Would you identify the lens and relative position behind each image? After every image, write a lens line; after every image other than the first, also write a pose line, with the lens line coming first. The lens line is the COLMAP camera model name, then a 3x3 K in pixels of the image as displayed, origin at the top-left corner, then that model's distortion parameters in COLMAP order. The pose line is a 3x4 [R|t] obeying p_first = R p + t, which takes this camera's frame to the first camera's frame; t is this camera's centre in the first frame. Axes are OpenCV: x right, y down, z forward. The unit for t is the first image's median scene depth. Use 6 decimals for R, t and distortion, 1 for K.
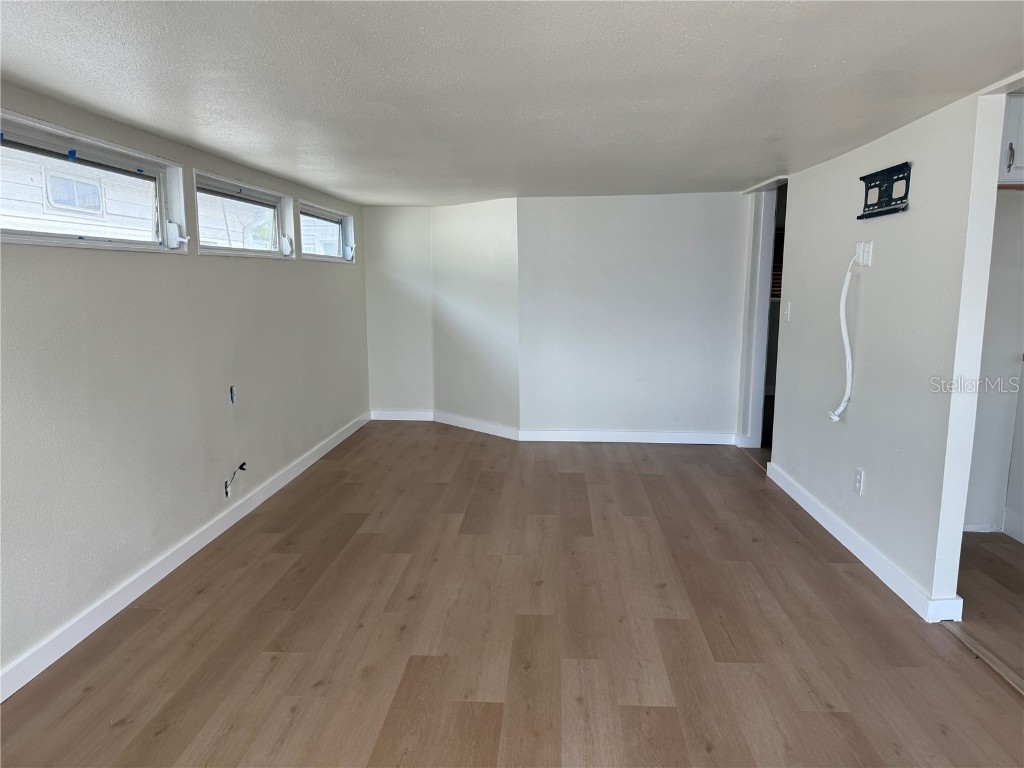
lens RADIAL K [[713.9, 0, 512.3], [0, 713.9, 390.0], [0, 0, 1]] dist [0.079340, -0.122002]
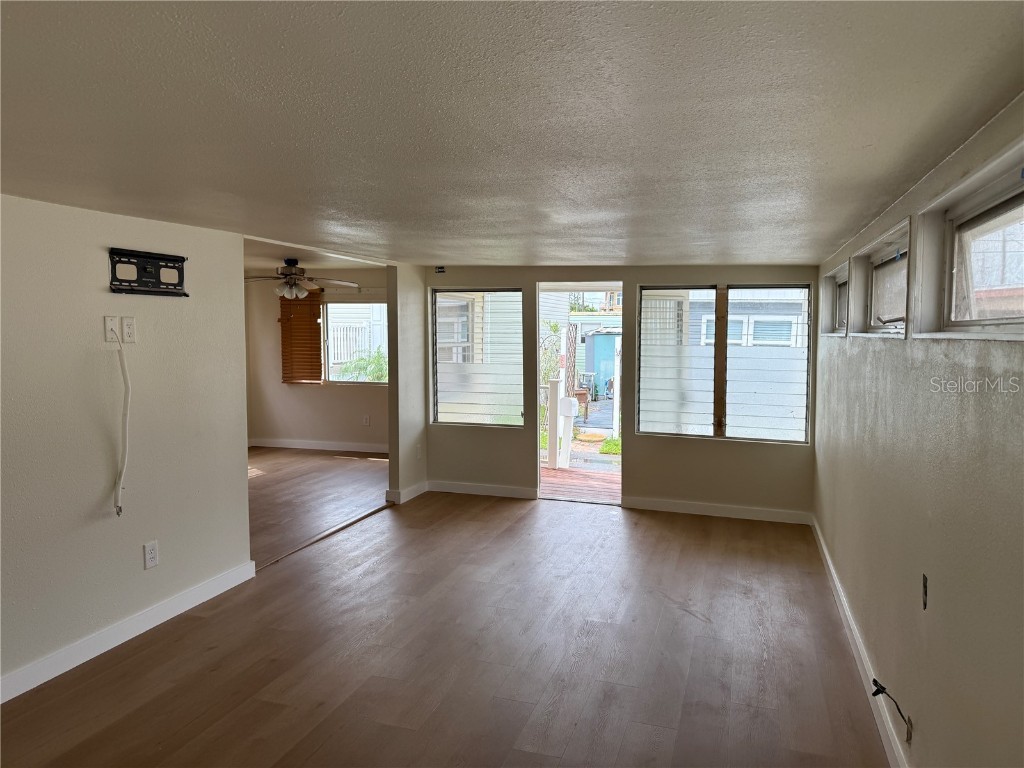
lens RADIAL K [[715.6, 0, 503.6], [0, 715.6, 392.3], [0, 0, 1]] dist [0.071309, -0.097278]
pose [[-0.965082, -0.031711, 0.260021, -0.256329], [0.031607, 0.971295, 0.235767, -0.325764], [-0.260034, 0.235754, -0.936378, 1.830345]]
